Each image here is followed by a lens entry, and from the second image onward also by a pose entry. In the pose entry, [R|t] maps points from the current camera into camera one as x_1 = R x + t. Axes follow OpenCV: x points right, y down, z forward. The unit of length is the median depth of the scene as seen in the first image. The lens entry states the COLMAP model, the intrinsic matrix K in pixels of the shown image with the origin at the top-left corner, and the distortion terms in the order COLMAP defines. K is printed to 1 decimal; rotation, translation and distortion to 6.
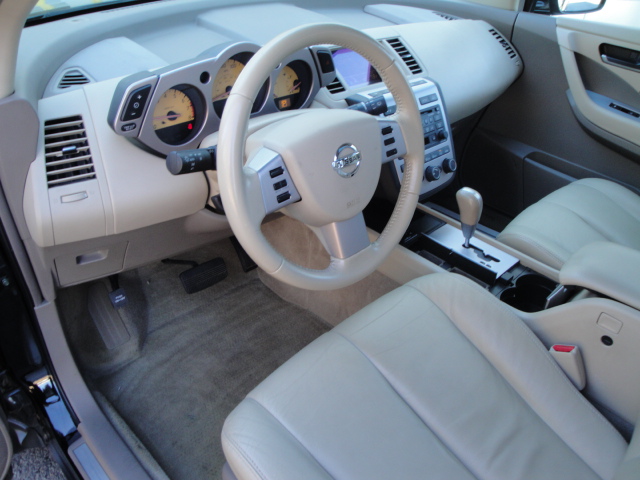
lens RADIAL K [[519.3, 0, 320.0], [0, 519.3, 240.0], [0, 0, 1]] dist [-0.192763, 0.167143]
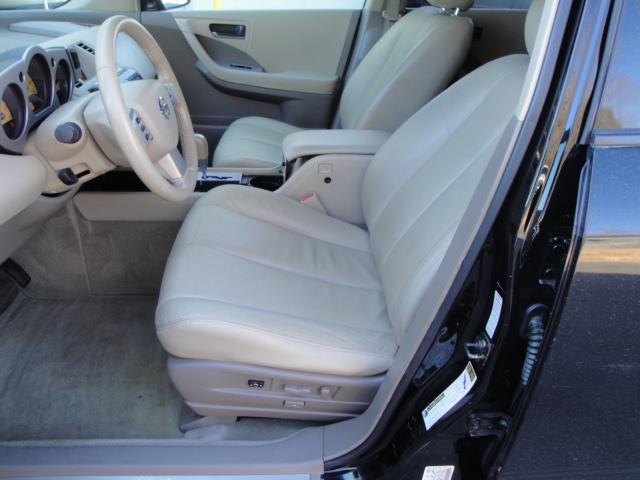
lens RADIAL K [[519.3, 0, 320.0], [0, 519.3, 240.0], [0, 0, 1]] dist [-0.192763, 0.167143]
pose [[0.659306, -0.384559, 0.646088, -0.377383], [0.402767, 0.906251, 0.128404, 0.092700], [-0.634897, 0.175565, 0.752384, -0.143406]]
